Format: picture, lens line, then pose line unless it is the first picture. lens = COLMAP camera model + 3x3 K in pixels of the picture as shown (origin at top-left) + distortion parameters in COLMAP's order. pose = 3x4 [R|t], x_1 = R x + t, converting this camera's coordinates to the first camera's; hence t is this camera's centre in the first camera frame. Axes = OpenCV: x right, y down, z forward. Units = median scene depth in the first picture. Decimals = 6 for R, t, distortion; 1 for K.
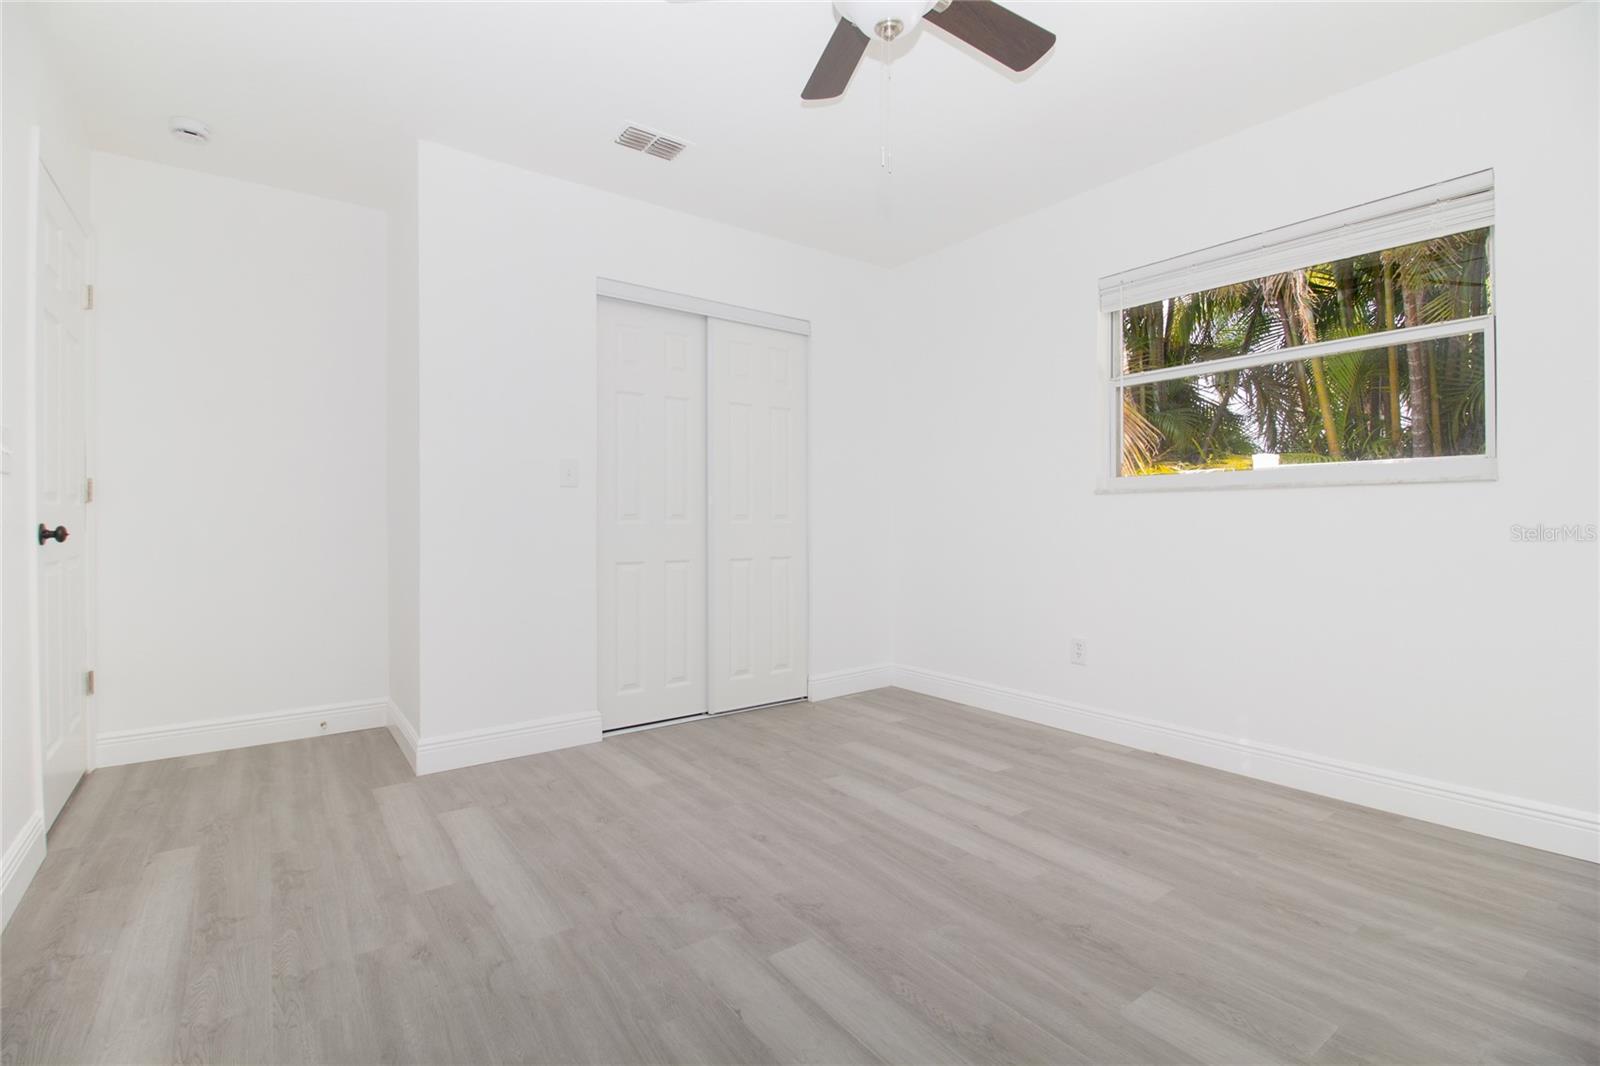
lens RADIAL K [[736.4, 0, 793.1], [0, 736.4, 520.0], [0, 0, 1]] dist [0.010117, -0.017614]
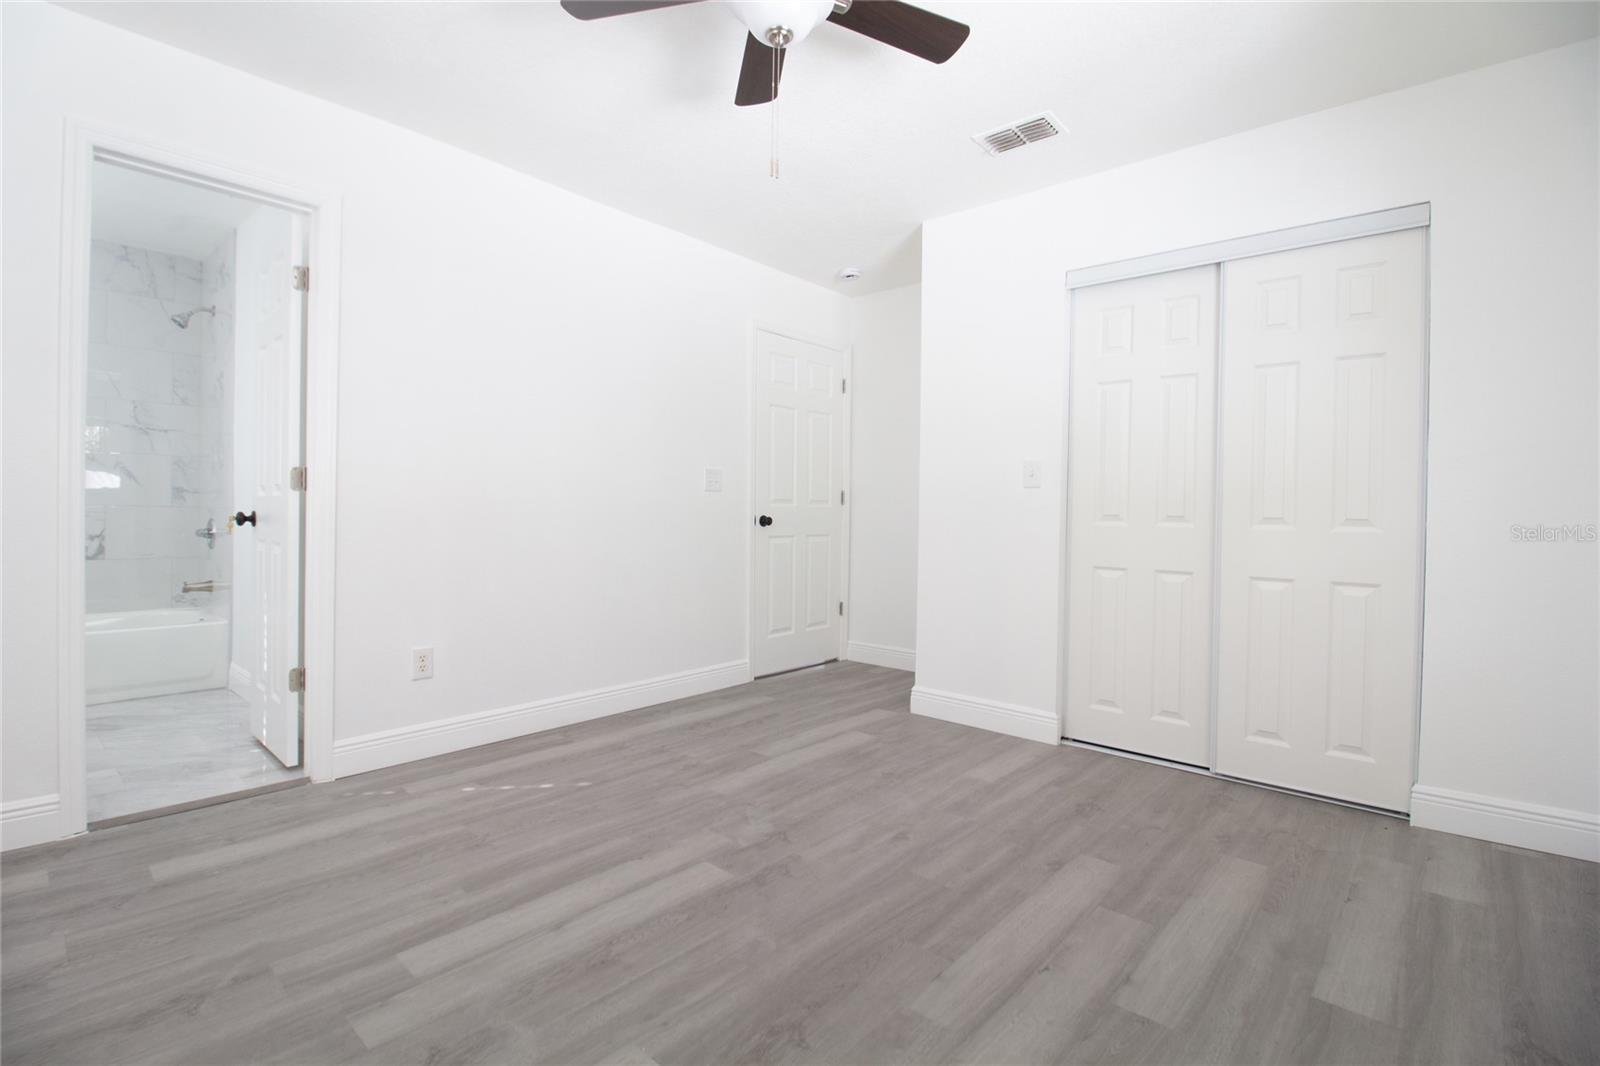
lens RADIAL K [[736.4, 0, 793.1], [0, 736.4, 520.0], [0, 0, 1]] dist [0.010117, -0.017614]
pose [[0.206311, 0.014005, -0.978386, 0.842178], [-0.019369, 0.999760, 0.010227, -0.005783], [0.978295, 0.016841, 0.206533, 0.602710]]
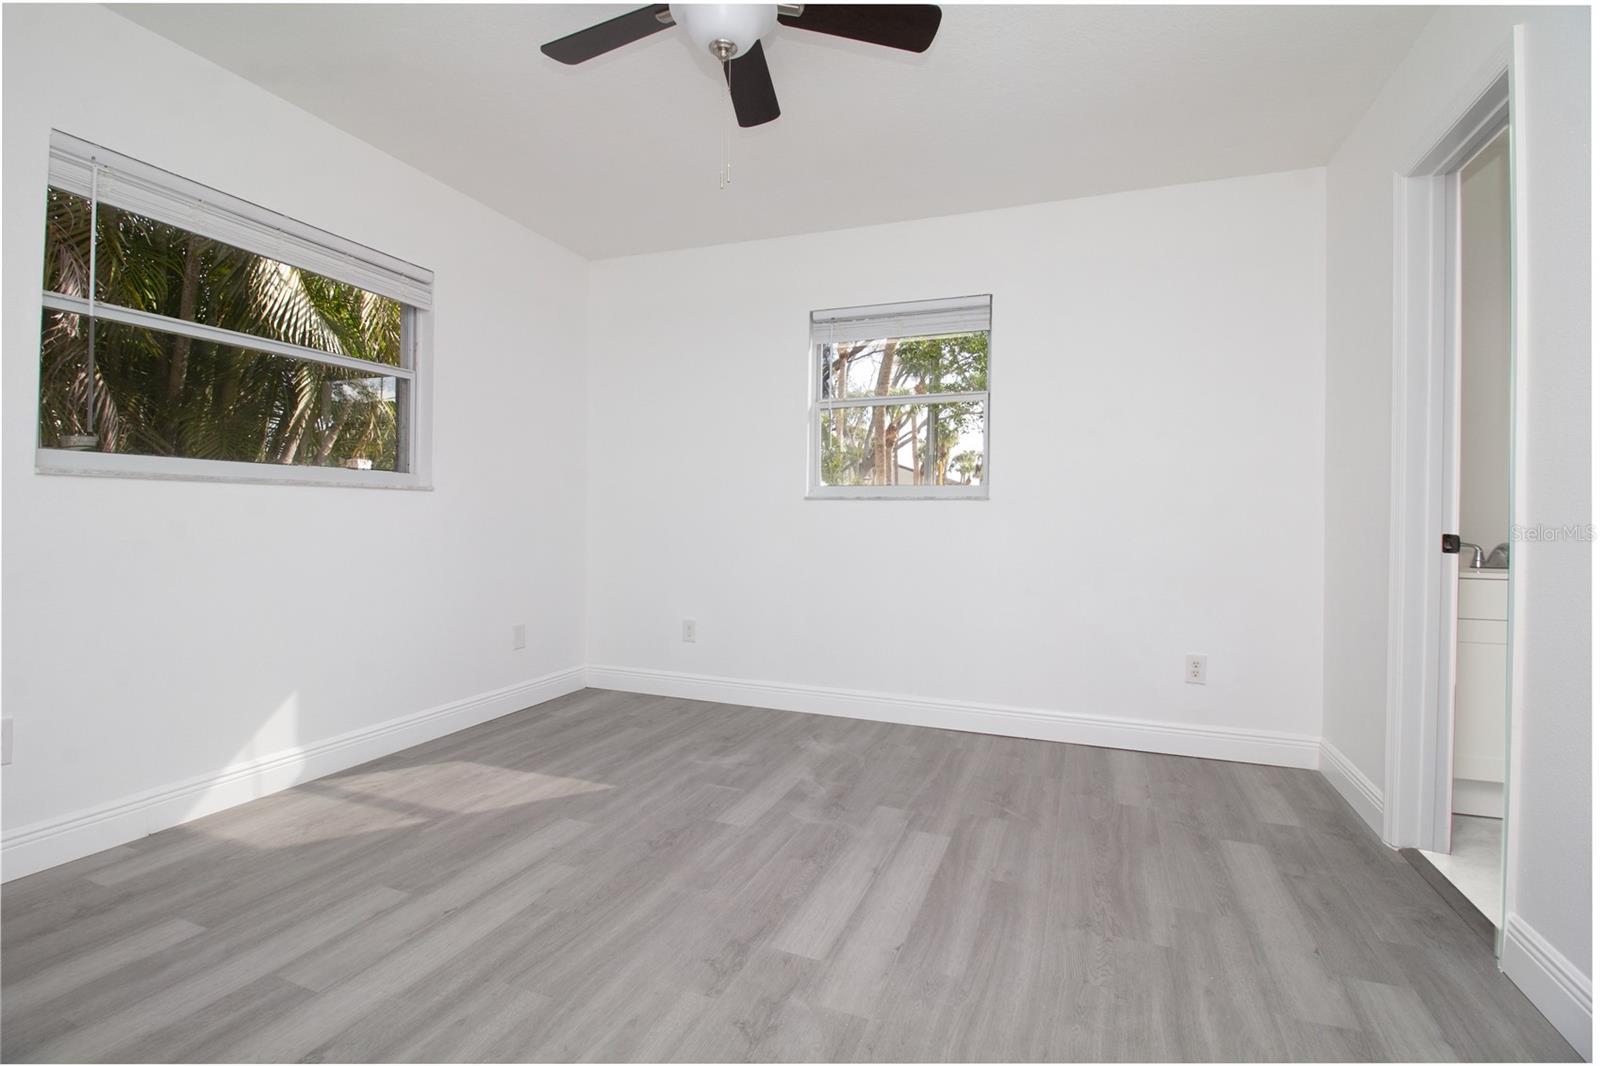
lens RADIAL K [[736.4, 0, 793.1], [0, 736.4, 520.0], [0, 0, 1]] dist [0.010117, -0.017614]
pose [[-0.532756, -0.006871, 0.846241, -0.589958], [-0.007536, 0.999966, 0.003375, -0.005973], [-0.846235, -0.004579, -0.532790, 1.077813]]
